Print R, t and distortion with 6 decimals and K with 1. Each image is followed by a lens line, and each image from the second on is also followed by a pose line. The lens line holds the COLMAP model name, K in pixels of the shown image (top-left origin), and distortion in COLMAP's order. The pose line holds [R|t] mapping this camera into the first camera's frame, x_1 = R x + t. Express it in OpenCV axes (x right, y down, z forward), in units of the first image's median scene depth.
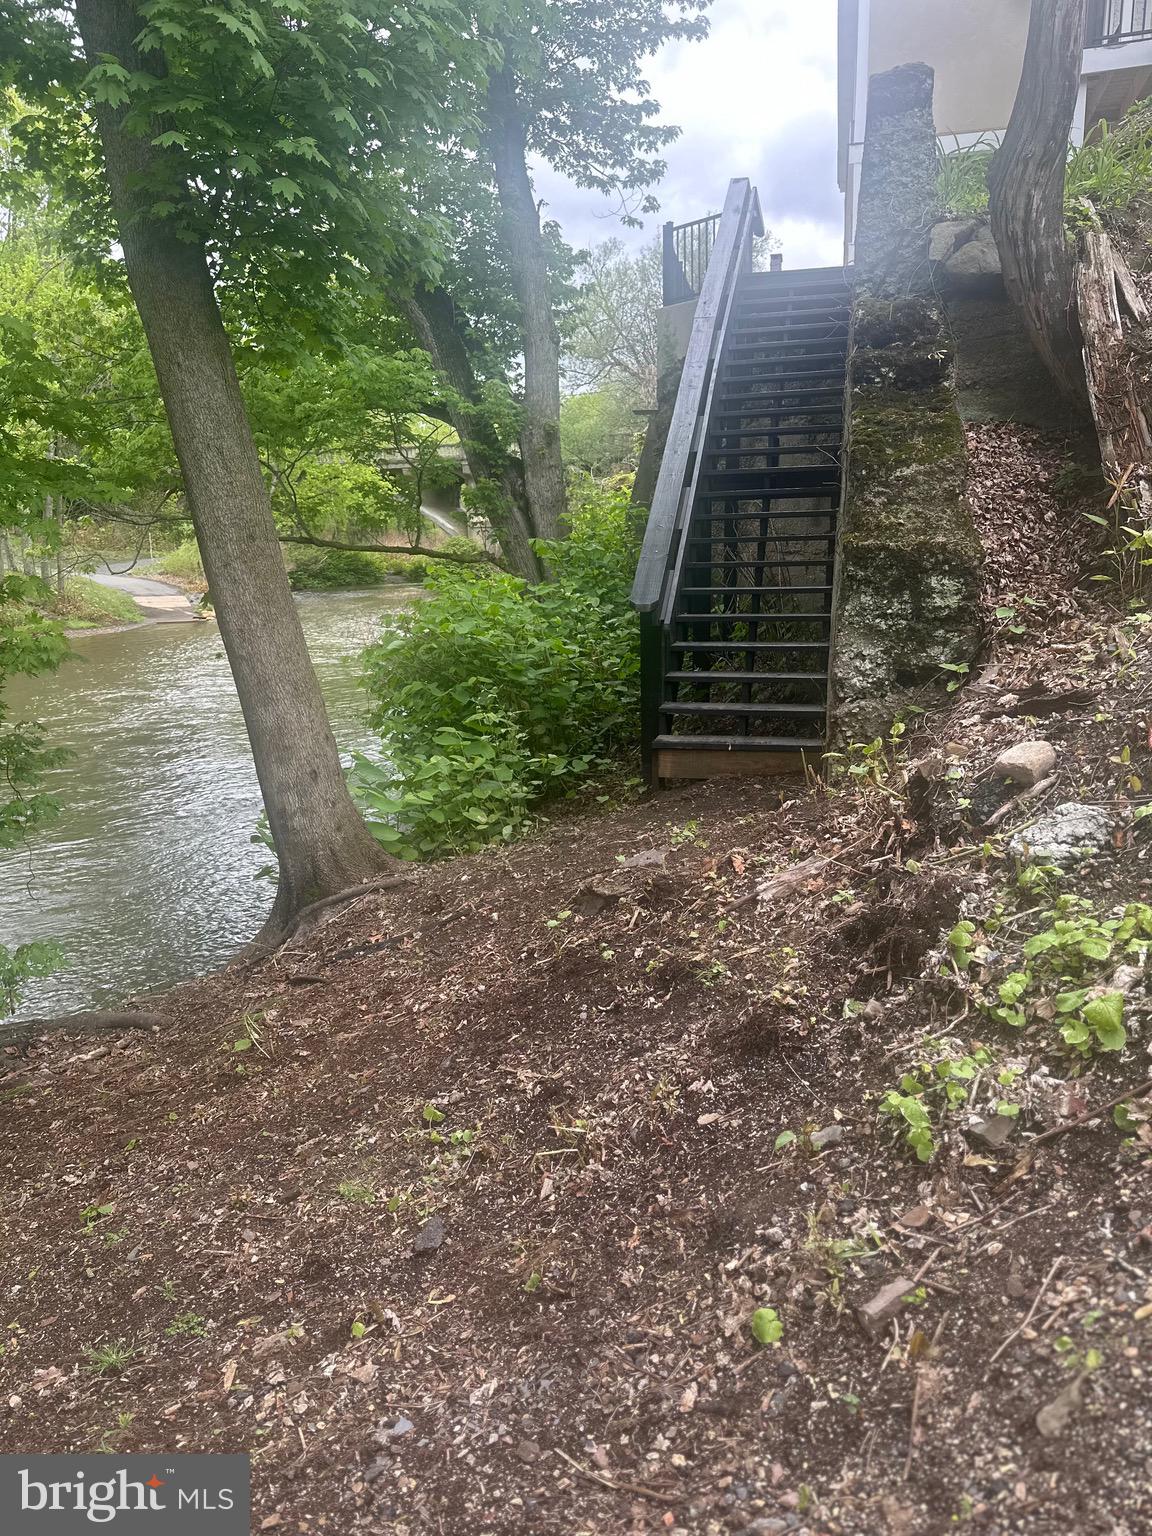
lens RADIAL K [[1068.7, 0, 586.6], [0, 1068.7, 774.9], [0, 0, 1]] dist [0.007750, -0.009078]
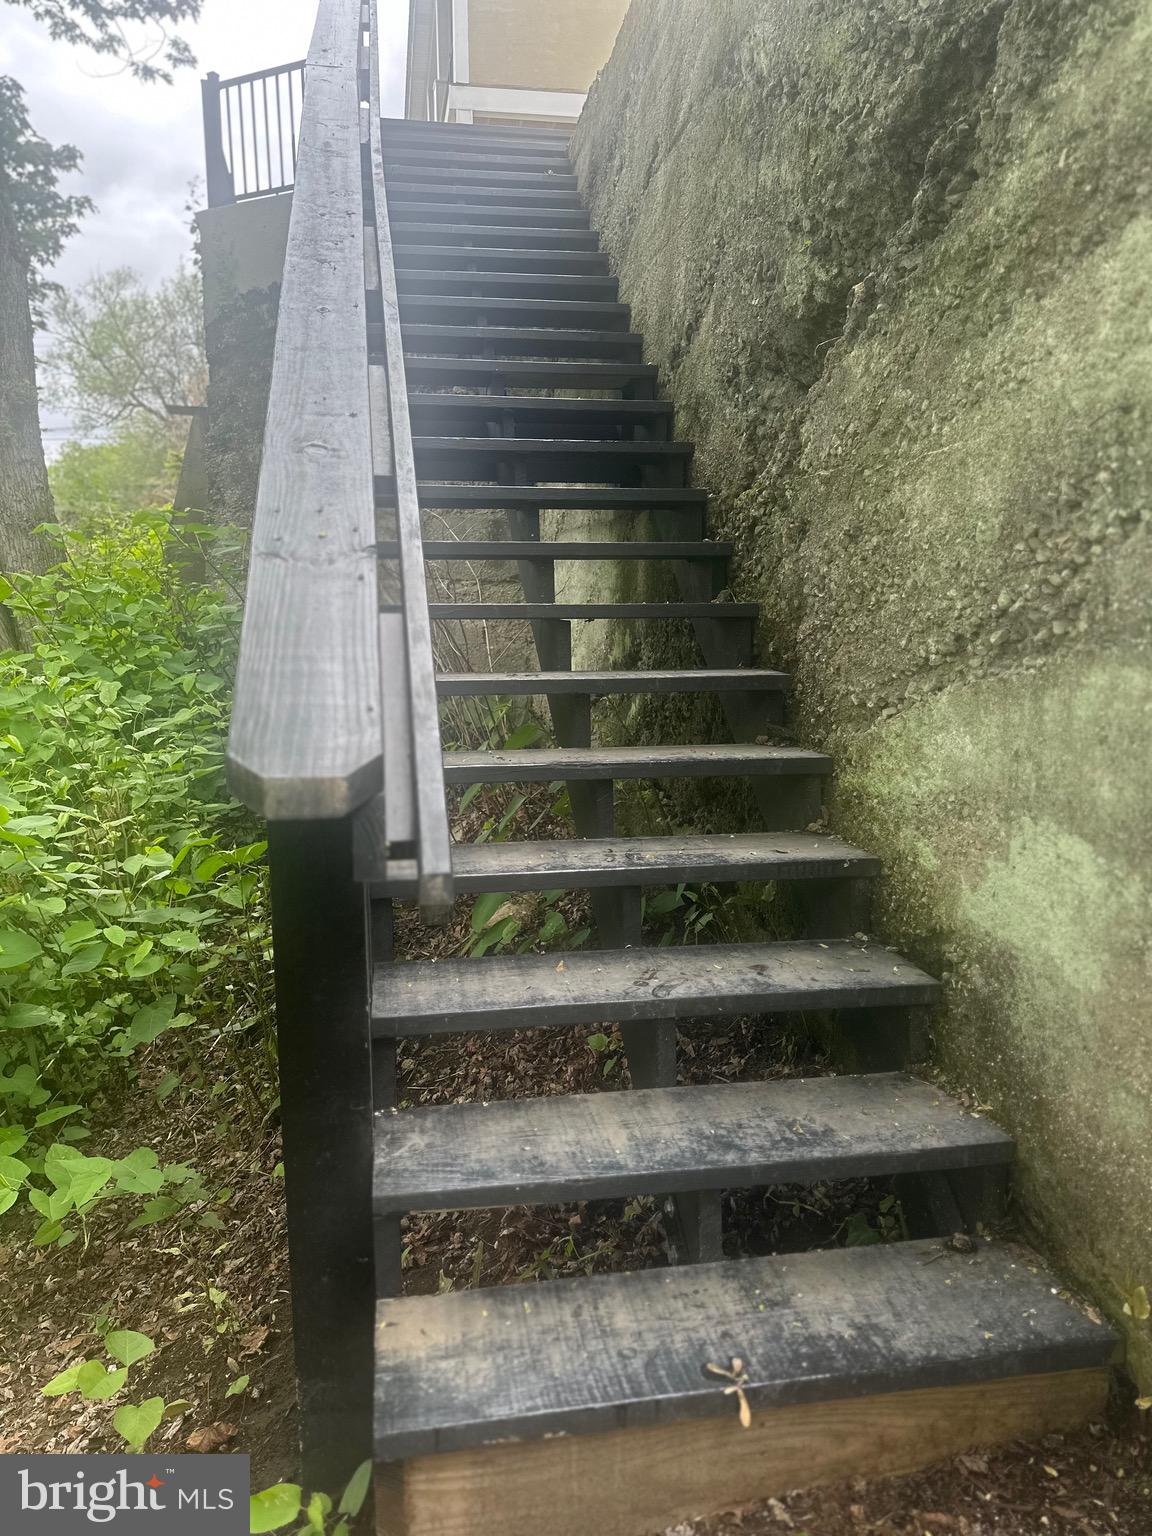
lens RADIAL K [[1068.7, 0, 588.7], [0, 1068.7, 760.1], [0, 0, 1]] dist [0.007750, -0.009078]
pose [[0.915780, -0.046116, 0.399024, 0.027131], [0.075862, 0.995367, -0.059071, -0.192035], [-0.394451, 0.084367, 0.915036, 1.049808]]
